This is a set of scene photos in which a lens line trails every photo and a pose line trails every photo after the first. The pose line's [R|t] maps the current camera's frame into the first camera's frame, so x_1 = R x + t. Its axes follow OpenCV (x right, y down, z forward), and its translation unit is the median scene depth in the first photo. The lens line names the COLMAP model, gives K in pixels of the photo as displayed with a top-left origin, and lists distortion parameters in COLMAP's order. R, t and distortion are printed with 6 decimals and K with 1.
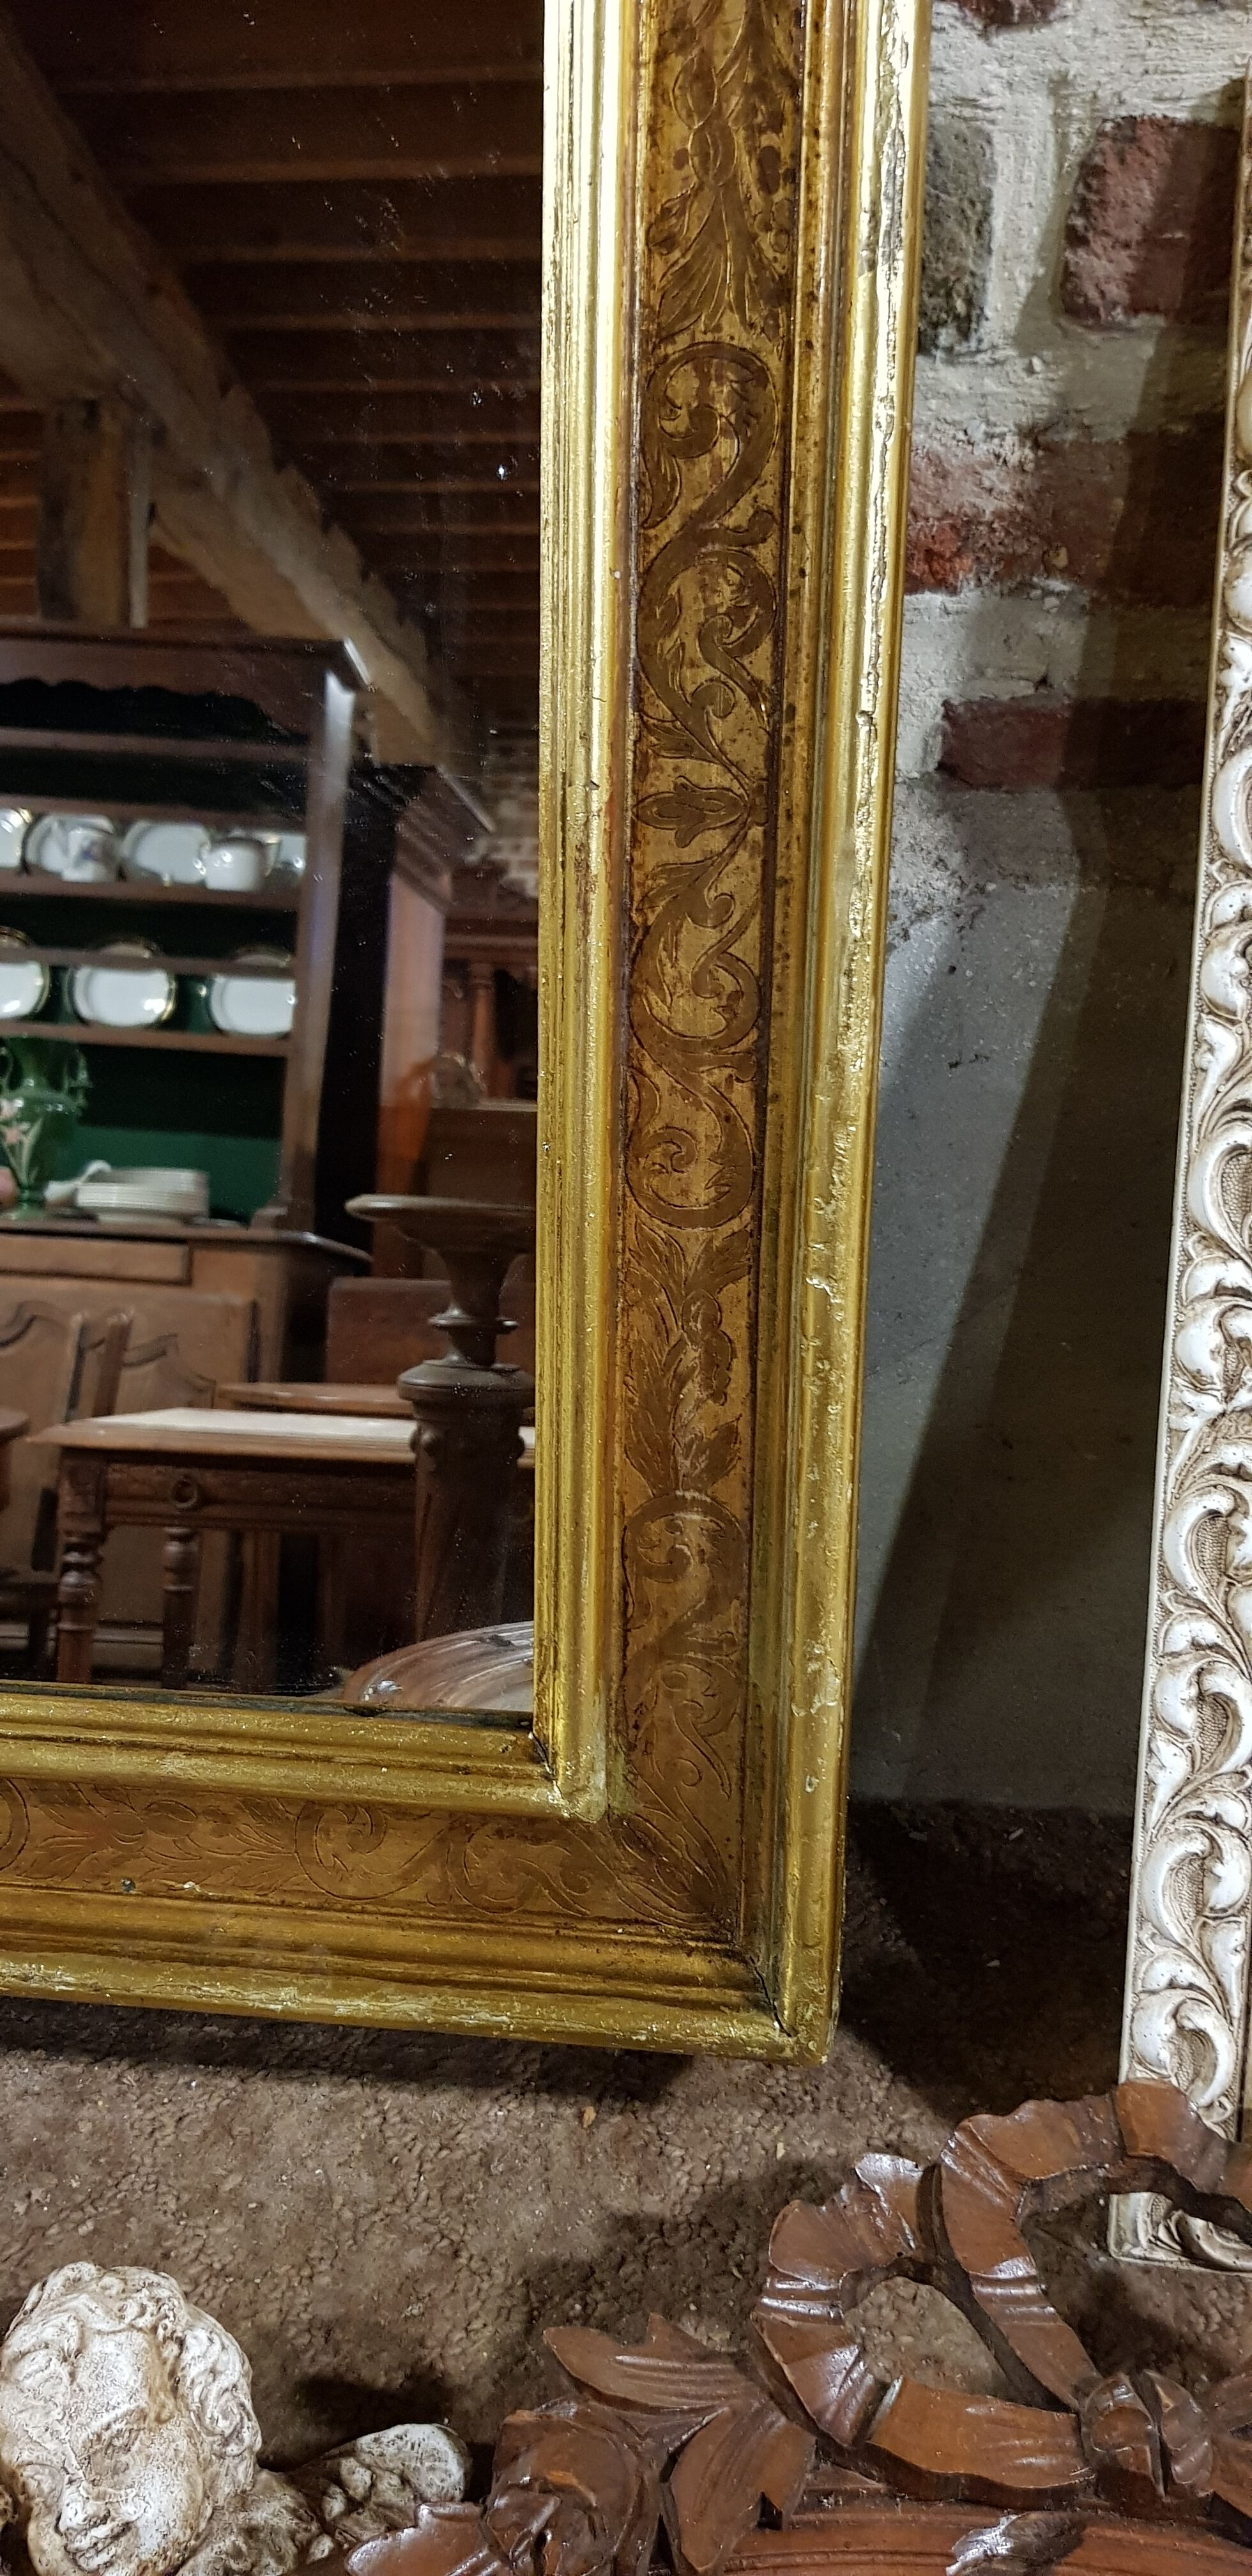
lens RADIAL K [[2017.8, 0, 586.2], [0, 2017.8, 1240.7], [0, 0, 1]] dist [0.080460, -0.140746]
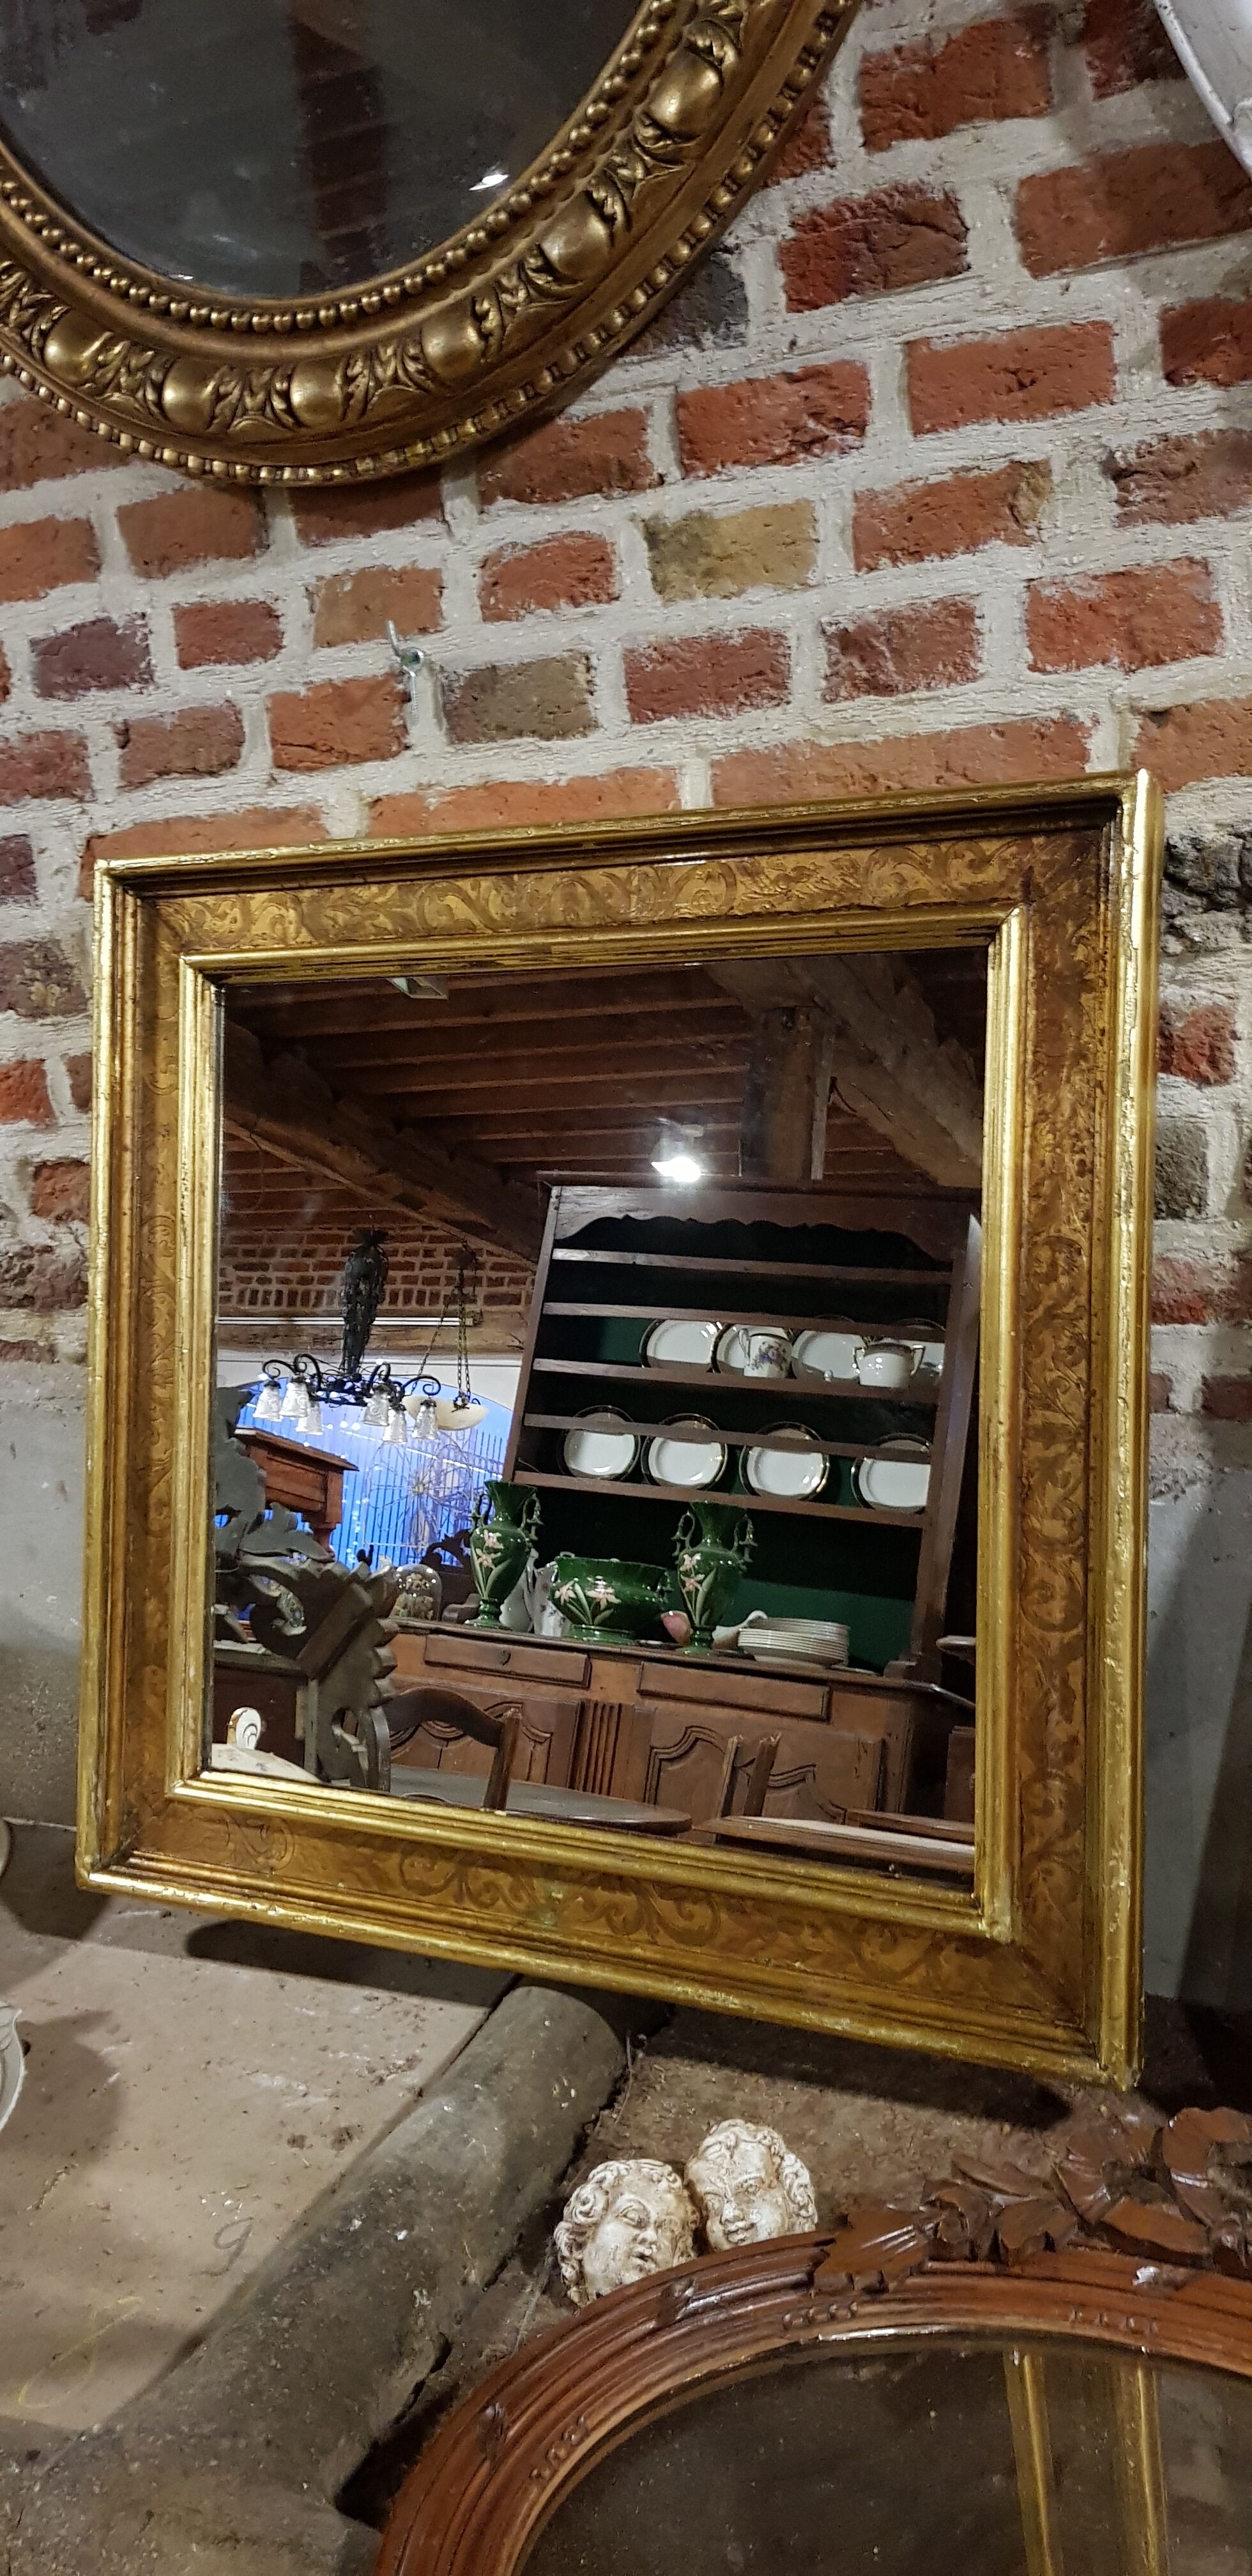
lens RADIAL K [[2017.8, 0, 606.0], [0, 2017.8, 1278.2], [0, 0, 1]] dist [0.080460, -0.140746]
pose [[0.951160, 0.009533, -0.308550, 0.231615], [-0.074237, 0.977253, -0.198657, 0.078469], [0.299638, 0.211861, 0.930232, -1.035921]]
